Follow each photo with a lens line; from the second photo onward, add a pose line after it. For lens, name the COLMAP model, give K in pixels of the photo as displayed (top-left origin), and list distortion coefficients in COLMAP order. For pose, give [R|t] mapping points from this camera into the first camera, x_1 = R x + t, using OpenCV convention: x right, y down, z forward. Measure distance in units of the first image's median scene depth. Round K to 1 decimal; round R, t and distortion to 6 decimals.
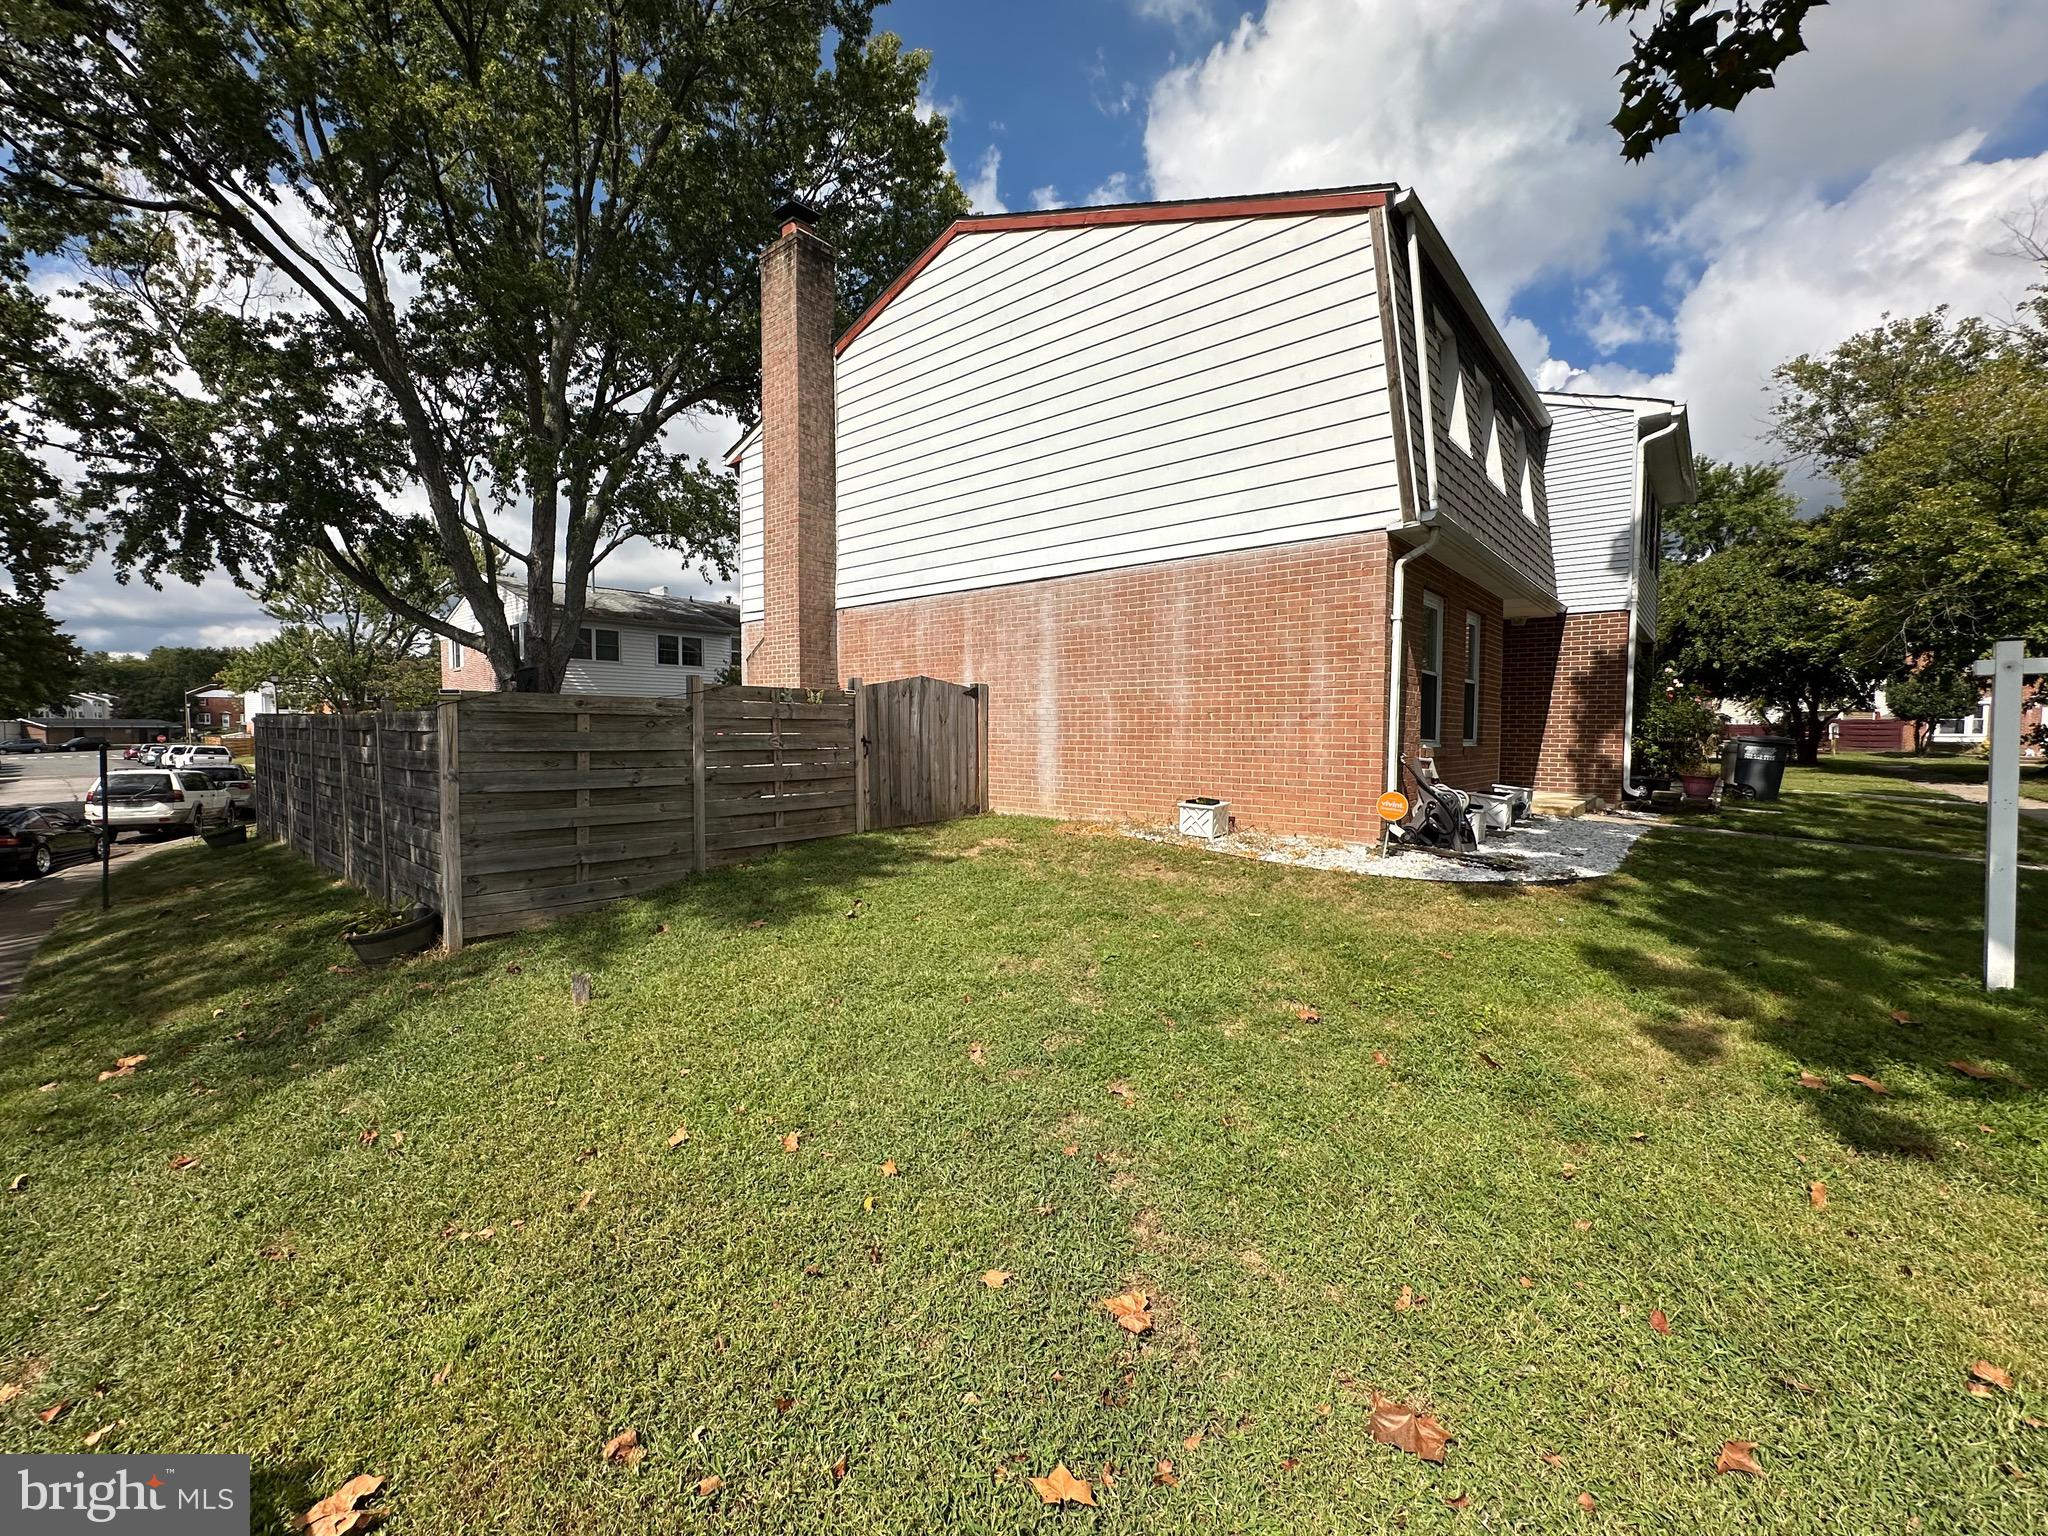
lens RADIAL K [[818.9, 0, 1024.7], [0, 818.9, 765.9], [0, 0, 1]] dist [0.002273, -0.000158]
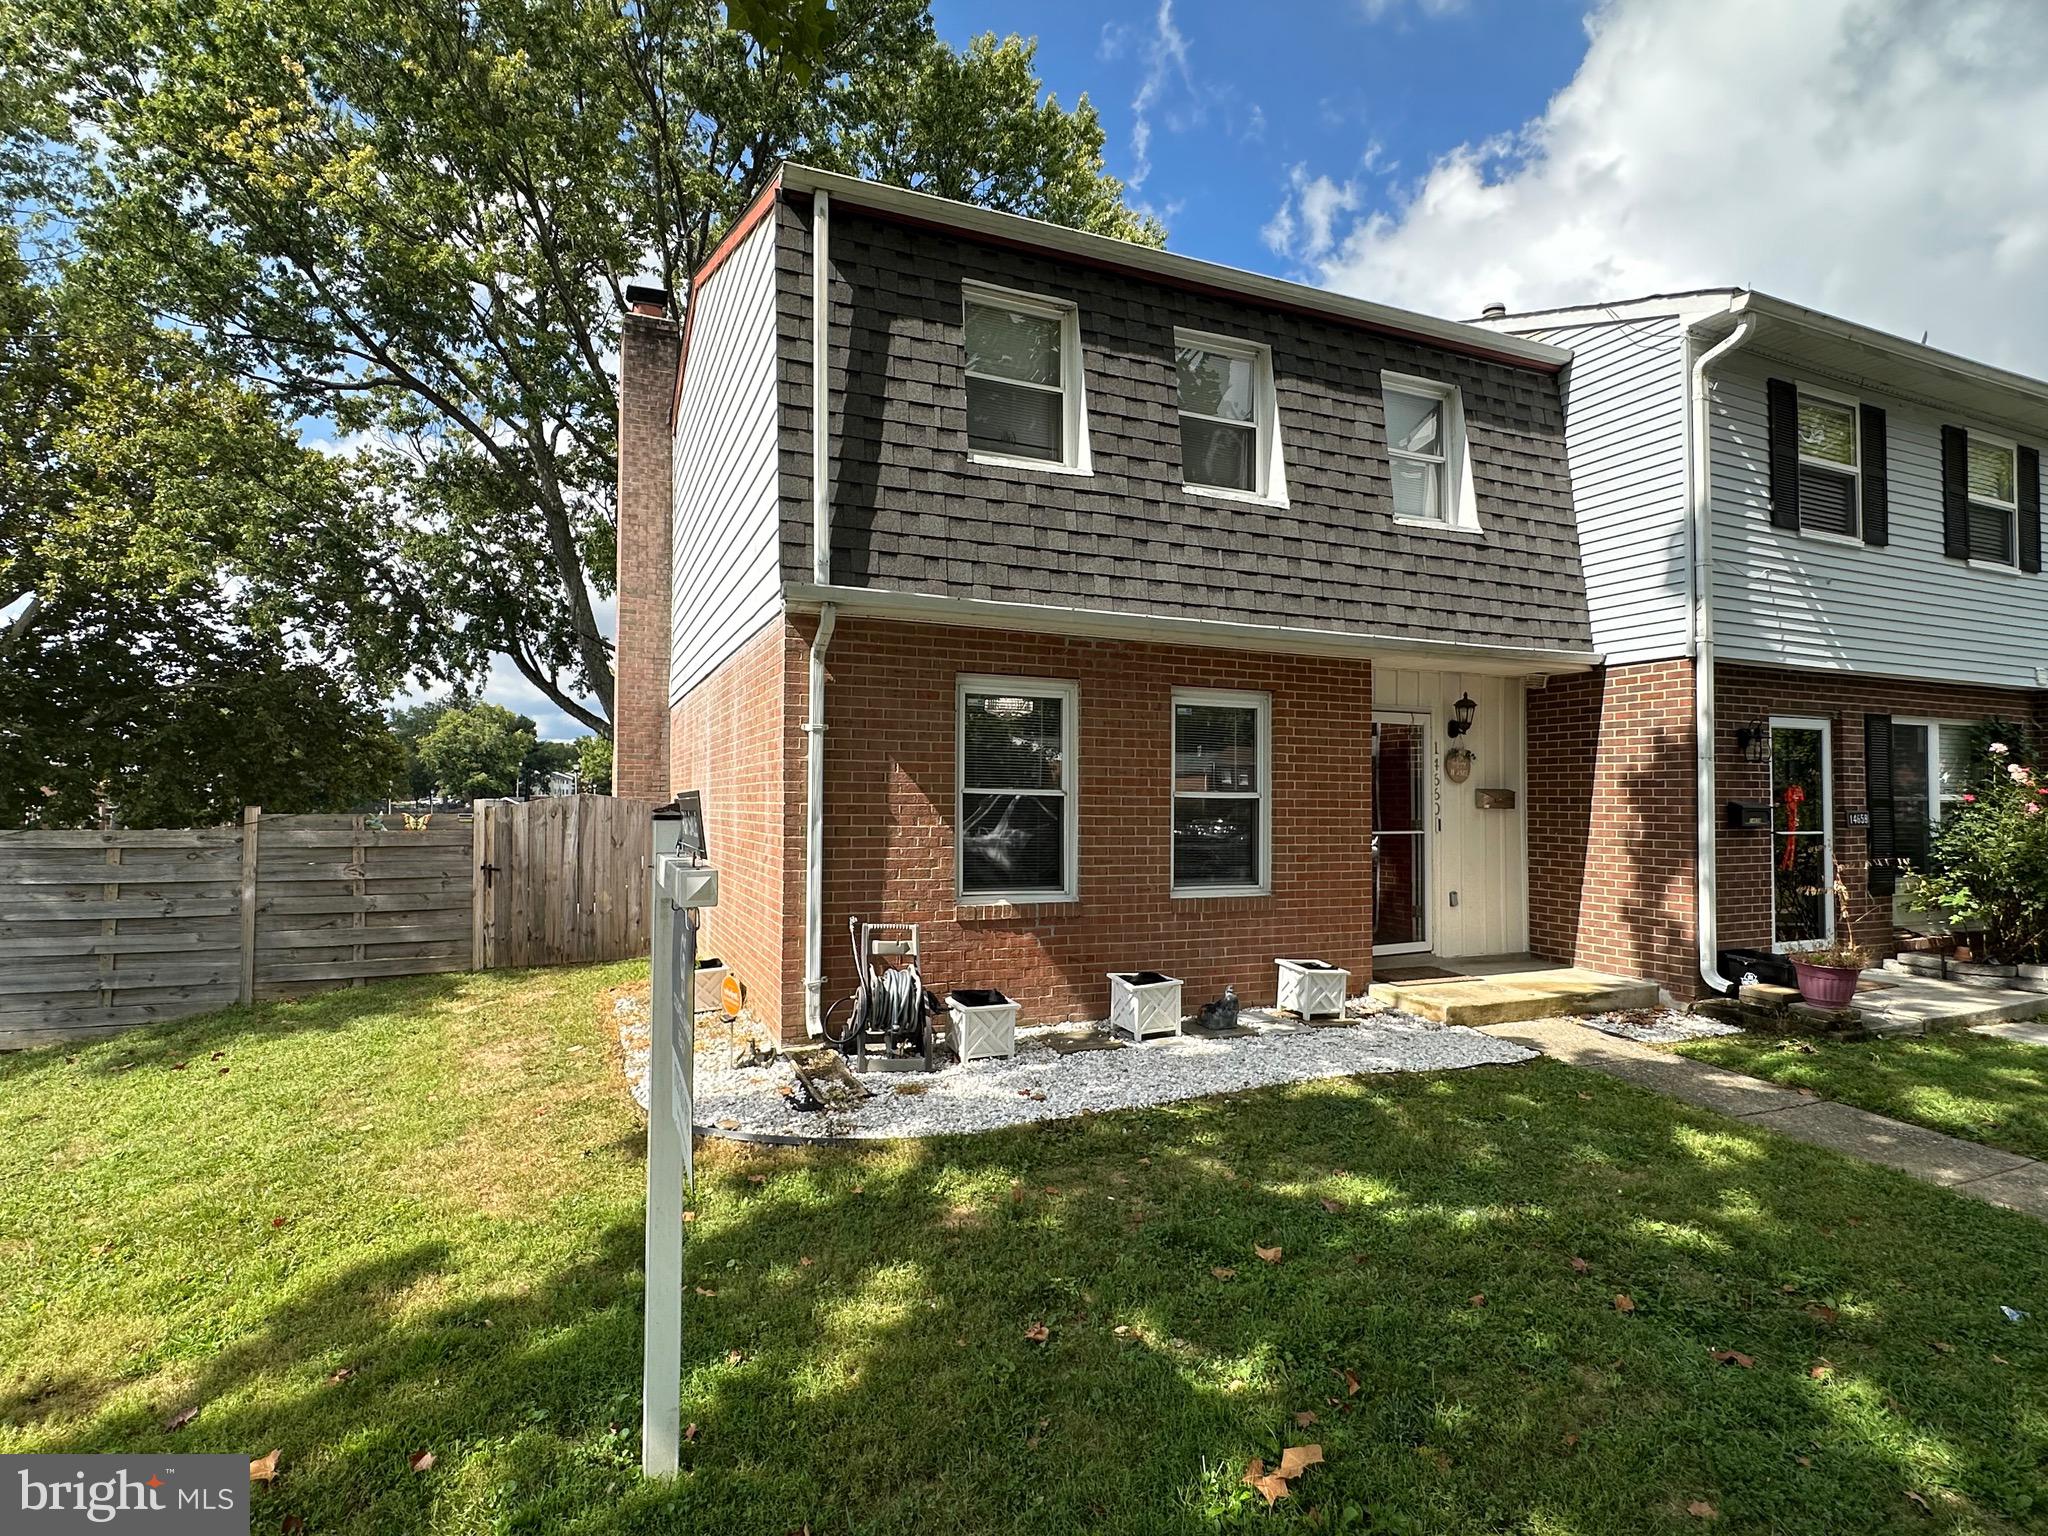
lens RADIAL K [[1018.3, 0, 1018.3], [0, 1018.3, 766.8], [0, 0, 1]] dist [-0.001298, 0.000106]
pose [[0.899297, -0.013051, -0.437144, 0.621747], [-0.022014, 0.996937, -0.075051, -0.053660], [0.436784, 0.077117, 0.896255, 0.181613]]
